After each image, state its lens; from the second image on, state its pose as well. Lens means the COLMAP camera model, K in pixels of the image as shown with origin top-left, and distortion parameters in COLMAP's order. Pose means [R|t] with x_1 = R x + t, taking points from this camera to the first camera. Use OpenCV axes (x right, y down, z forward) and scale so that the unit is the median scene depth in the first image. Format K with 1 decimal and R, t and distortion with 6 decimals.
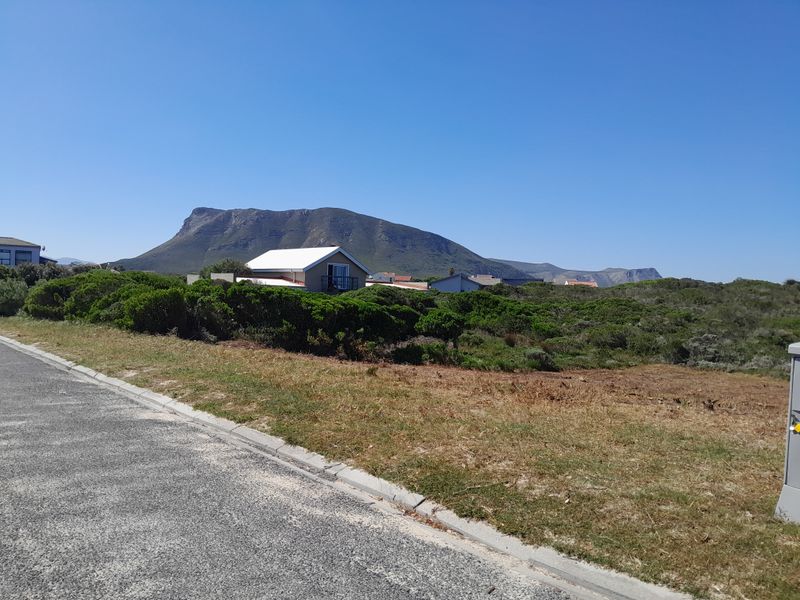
lens RADIAL K [[633.4, 0, 395.8], [0, 633.4, 297.6], [0, 0, 1]] dist [0.116479, -0.264754]
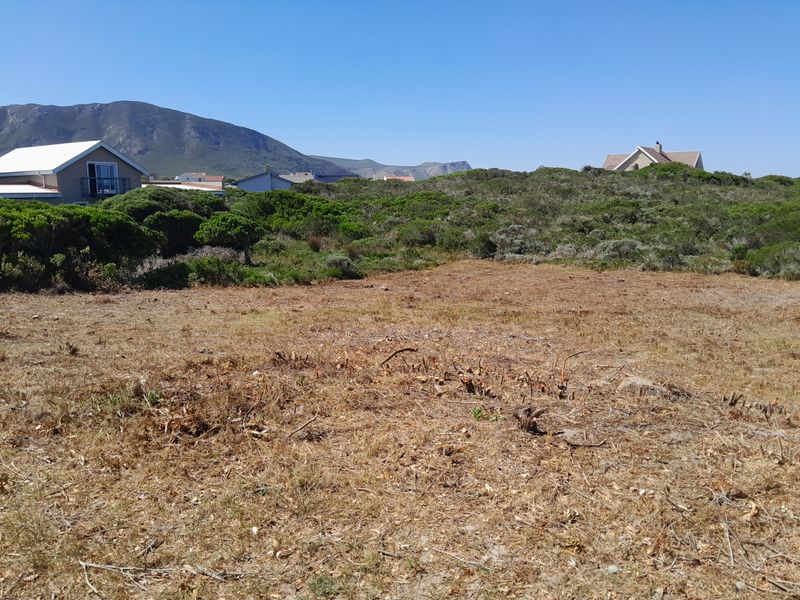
lens RADIAL K [[633.4, 0, 395.8], [0, 633.4, 297.6], [0, 0, 1]] dist [0.116479, -0.264754]
pose [[0.962008, -0.084982, 0.259460, 0.046052], [0.043213, 0.985738, 0.162642, 0.000446], [-0.269581, -0.145251, 0.951960, 0.095953]]
